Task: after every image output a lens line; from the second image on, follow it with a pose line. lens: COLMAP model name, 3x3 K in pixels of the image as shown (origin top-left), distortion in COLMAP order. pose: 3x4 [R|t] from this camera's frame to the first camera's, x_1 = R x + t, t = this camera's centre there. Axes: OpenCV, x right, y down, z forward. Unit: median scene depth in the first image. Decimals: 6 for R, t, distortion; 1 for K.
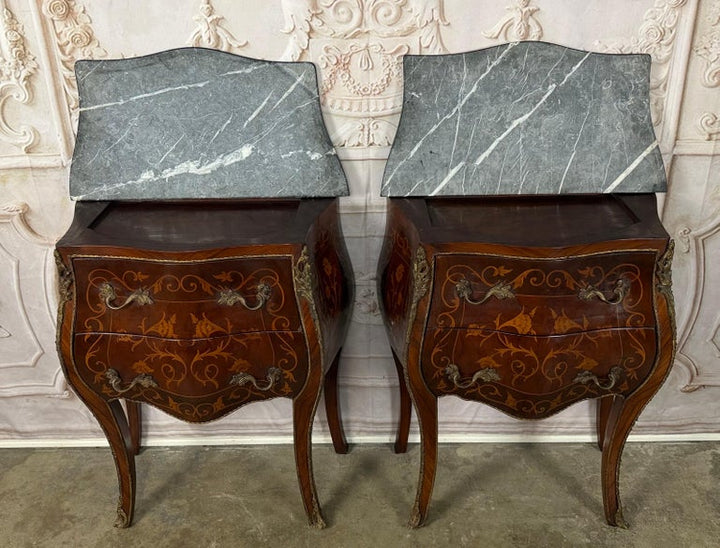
lens RADIAL K [[771.6, 0, 356.4], [0, 771.6, 247.3], [0, 0, 1]] dist [0.069539, -0.104678]
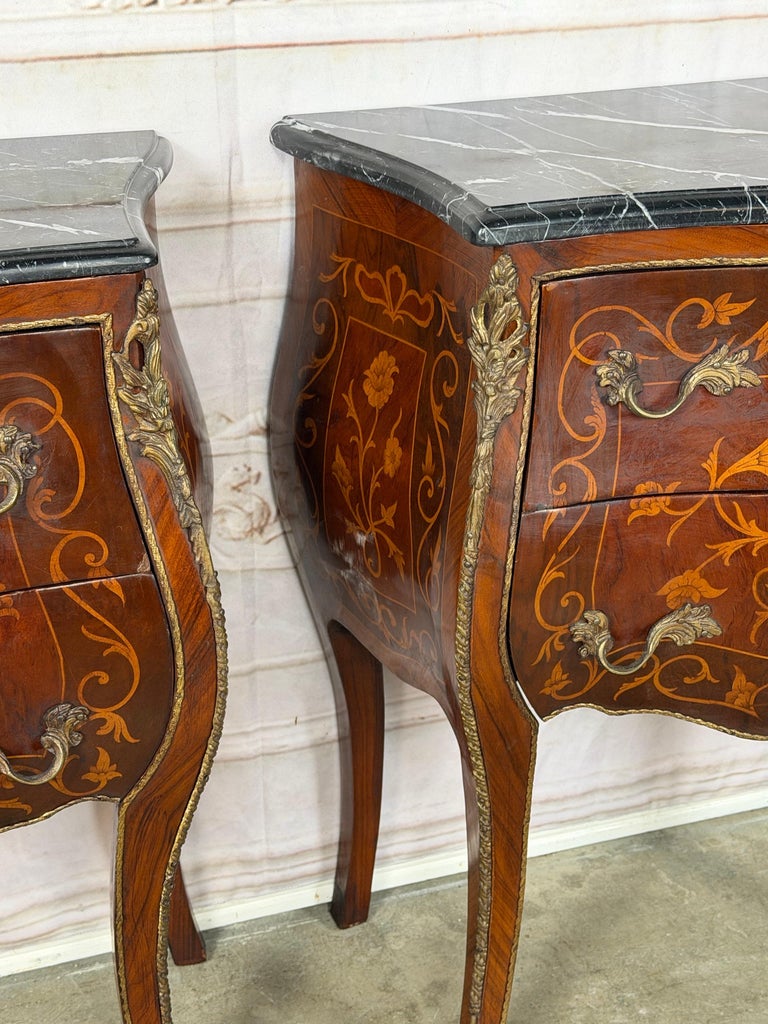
lens RADIAL K [[1674.7, 0, 433.8], [0, 1674.7, 532.5], [0, 0, 1]] dist [0.103389, 0.000000]
pose [[0.934816, -0.129168, 0.330810, -0.166184], [0.126628, 0.991517, 0.029318, 0.078594], [-0.331790, 0.014483, 0.943242, 0.292661]]
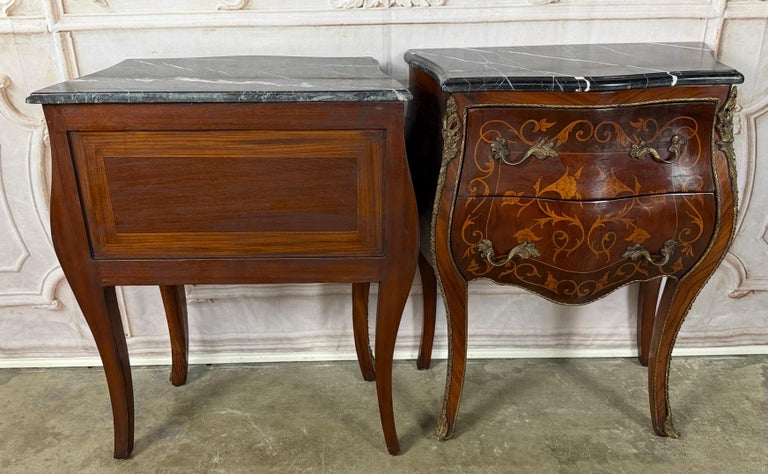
lens RADIAL K [[742.0, 0, 380.2], [0, 742.0, 234.5], [0, 0, 1]] dist [0.083452, -0.149172]
pose [[0.999838, -0.002517, 0.017837, -0.011146], [0.003117, 0.999428, -0.033676, 0.158529], [-0.017742, 0.033726, 0.999274, 0.137297]]
